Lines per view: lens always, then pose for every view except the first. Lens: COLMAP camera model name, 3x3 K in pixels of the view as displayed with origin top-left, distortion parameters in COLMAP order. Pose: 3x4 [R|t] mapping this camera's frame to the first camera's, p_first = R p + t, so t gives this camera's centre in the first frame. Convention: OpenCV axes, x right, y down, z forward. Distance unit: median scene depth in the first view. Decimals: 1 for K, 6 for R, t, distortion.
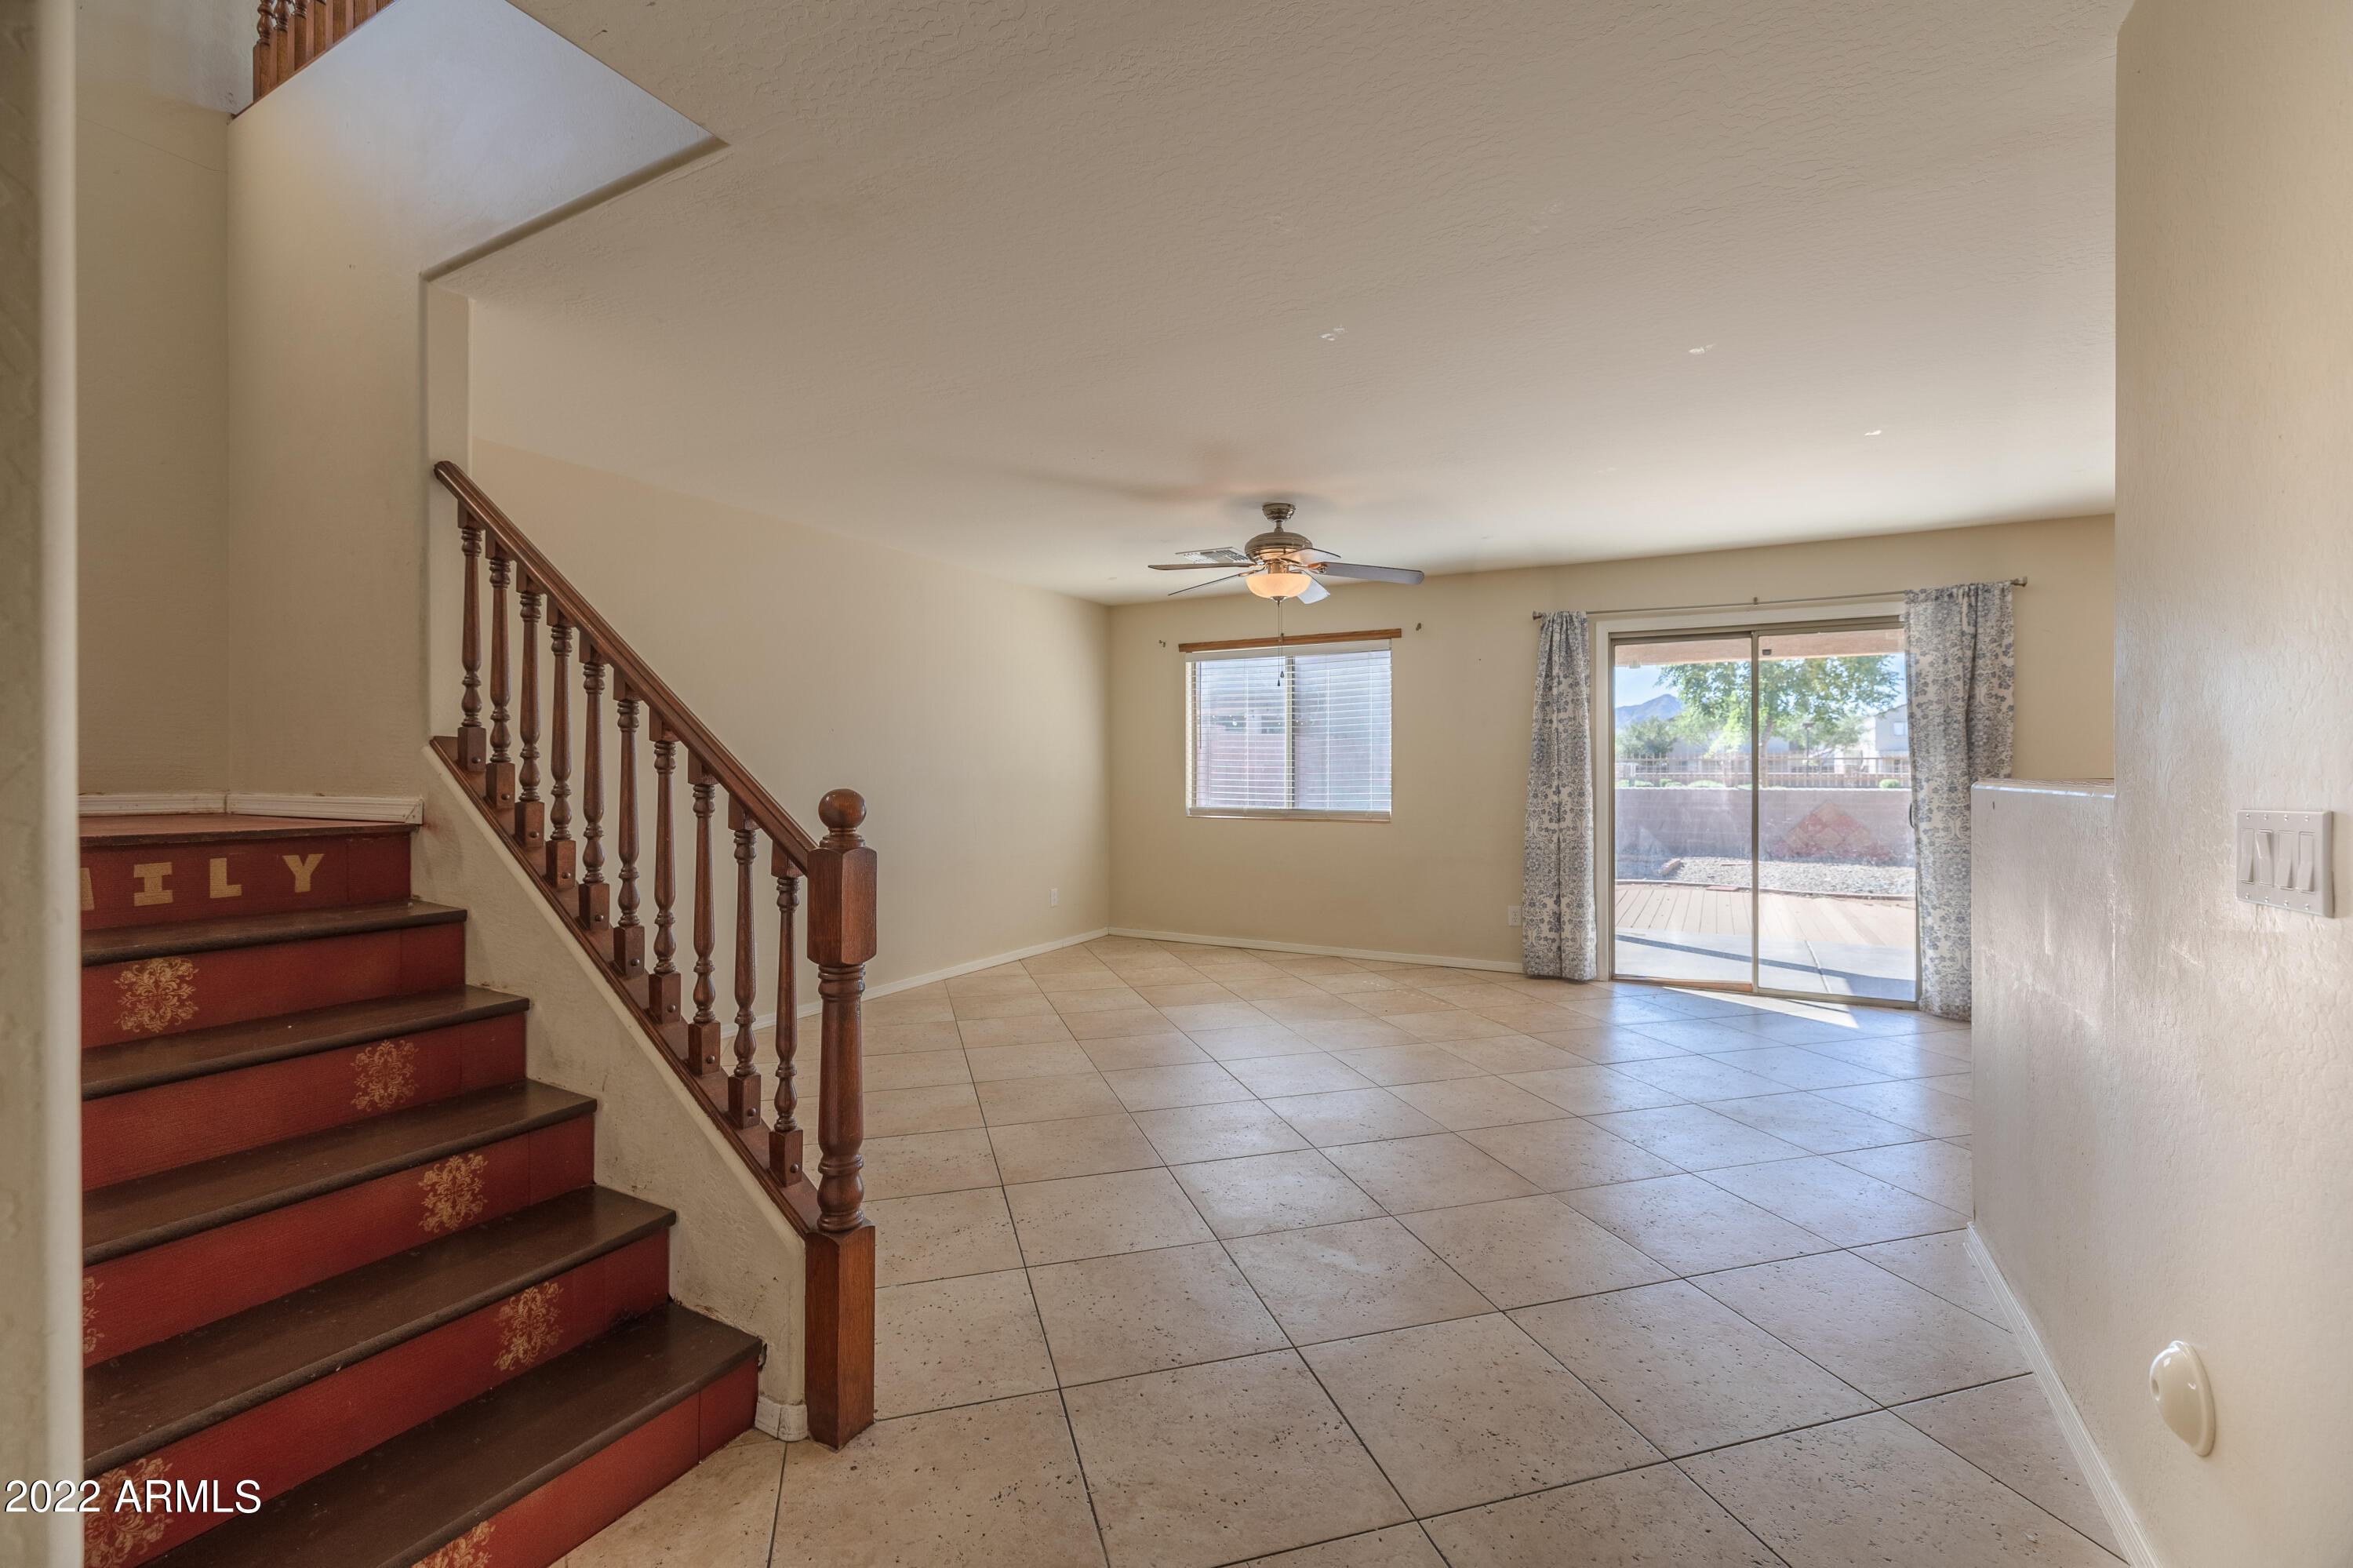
lens RADIAL K [[992.4, 0, 1183.0], [0, 992.4, 776.2], [0, 0, 1]] dist [0.002919, -0.001763]
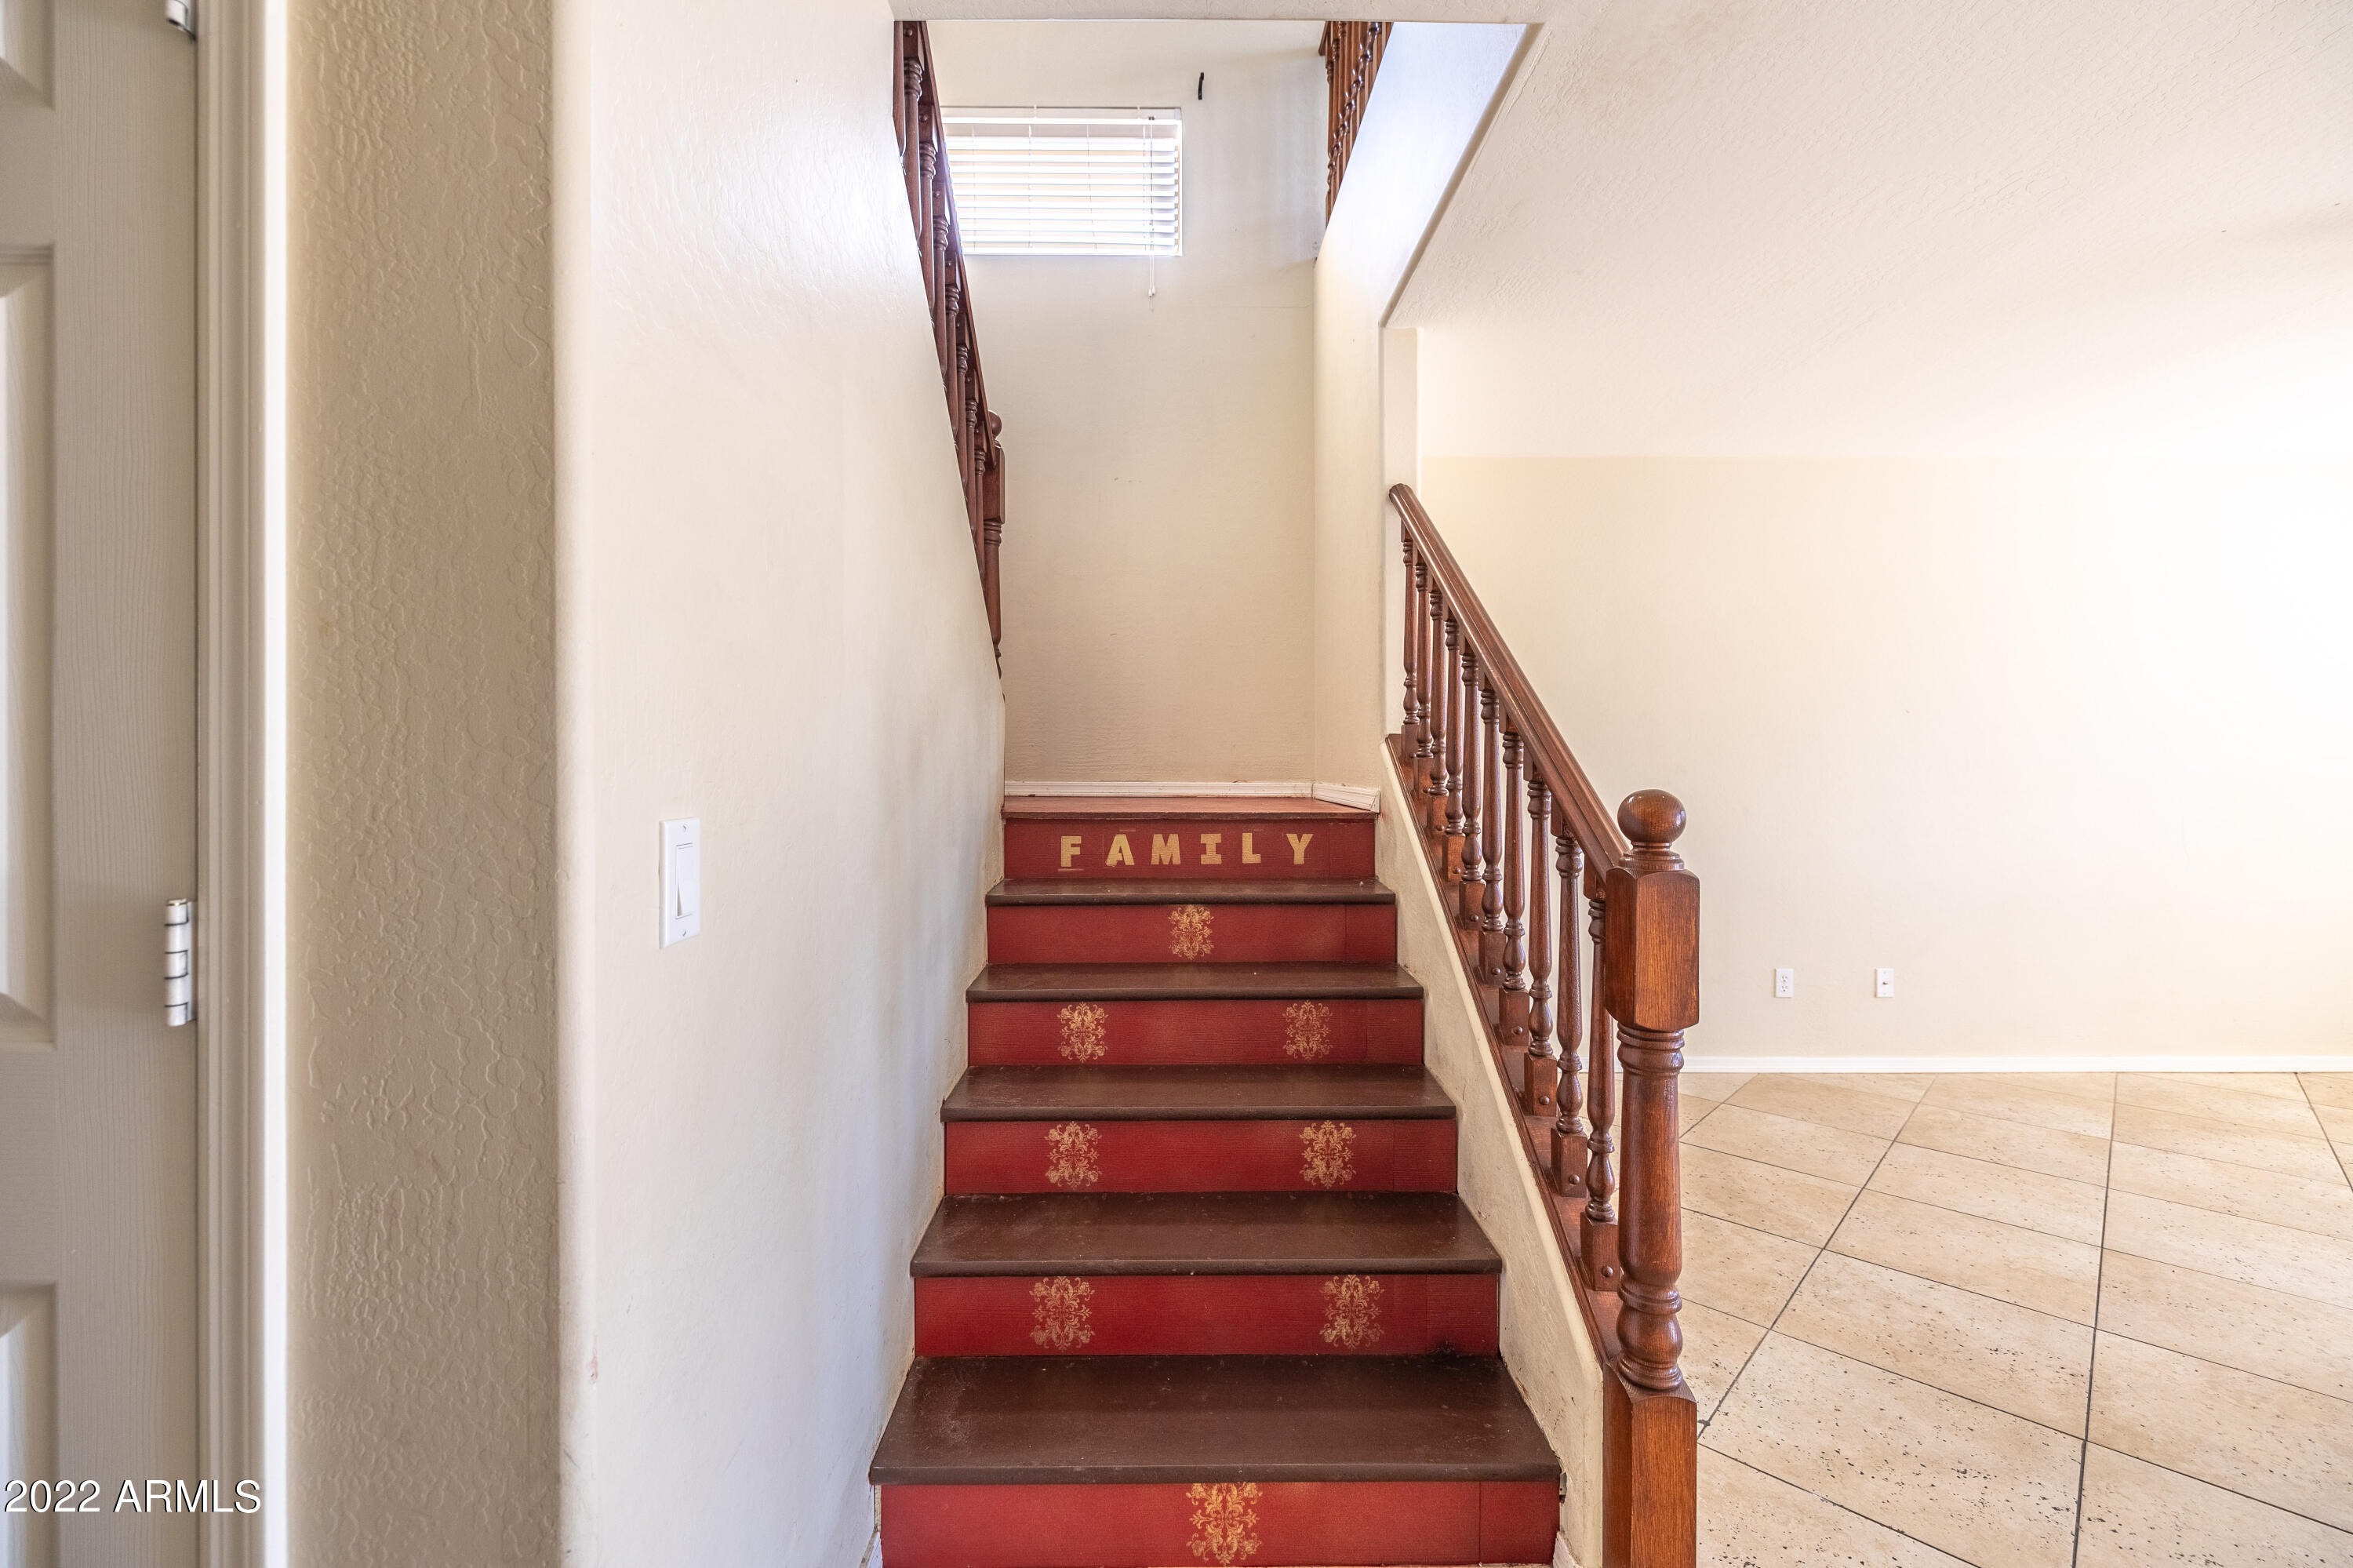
lens RADIAL K [[992.4, 0, 1172.5], [0, 992.4, 768.3], [0, 0, 1]] dist [0.002919, -0.001763]
pose [[0.479272, 0.001959, -0.877664, 0.131124], [-0.003390, 0.999994, 0.000381, -0.002109], [0.877660, 0.002793, 0.479276, 0.317713]]
